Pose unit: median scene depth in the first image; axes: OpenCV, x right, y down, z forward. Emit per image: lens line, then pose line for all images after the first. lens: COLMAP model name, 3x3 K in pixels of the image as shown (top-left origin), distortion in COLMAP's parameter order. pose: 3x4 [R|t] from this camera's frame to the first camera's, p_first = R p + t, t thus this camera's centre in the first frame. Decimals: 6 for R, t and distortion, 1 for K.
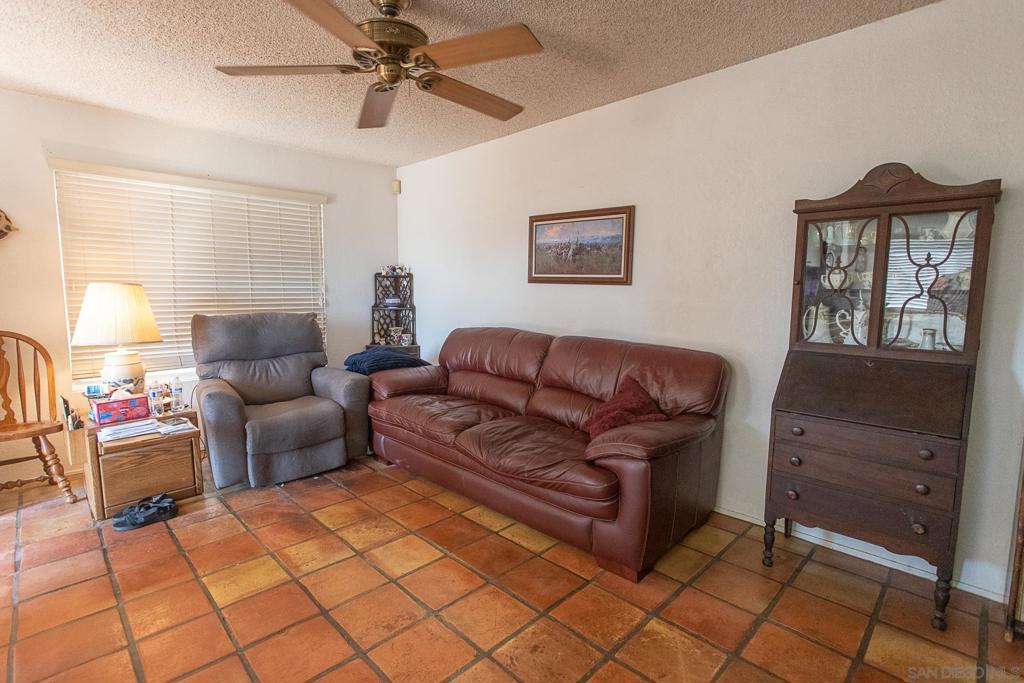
lens RADIAL K [[491.7, 0, 513.3], [0, 491.7, 337.5], [0, 0, 1]] dist [-0.015607, 0.001305]
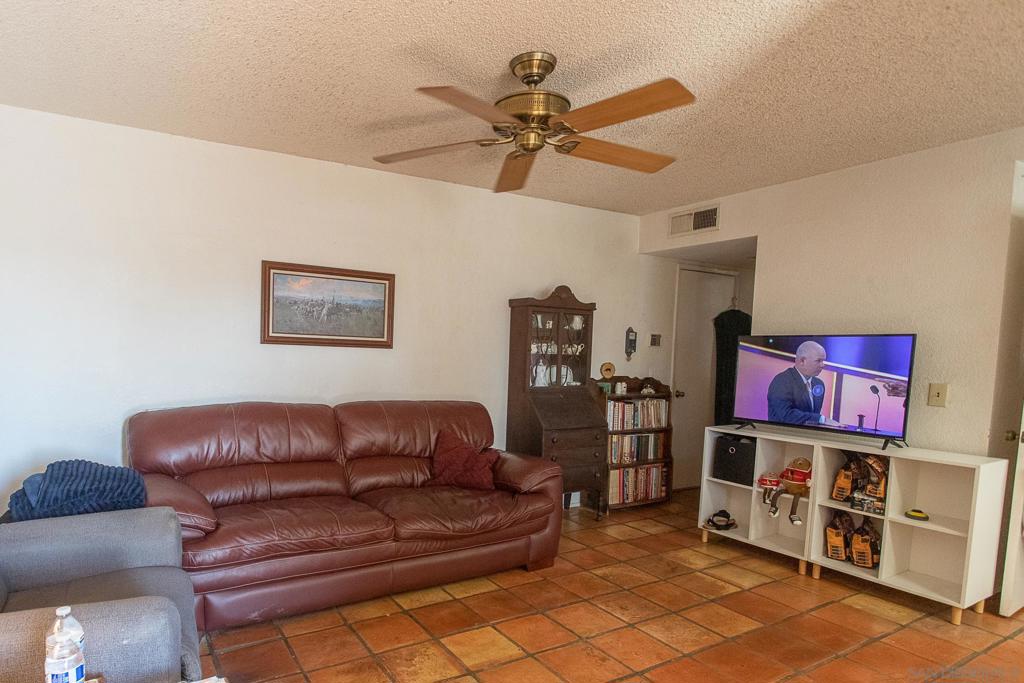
lens RADIAL K [[491.7, 0, 519.9], [0, 491.7, 393.6], [0, 0, 1]] dist [-0.015607, 0.001305]
pose [[0.280800, -0.088971, 0.955634, -0.707063], [0.071788, 0.994852, 0.071529, -0.065486], [-0.957078, 0.048517, 0.285741, 0.432219]]
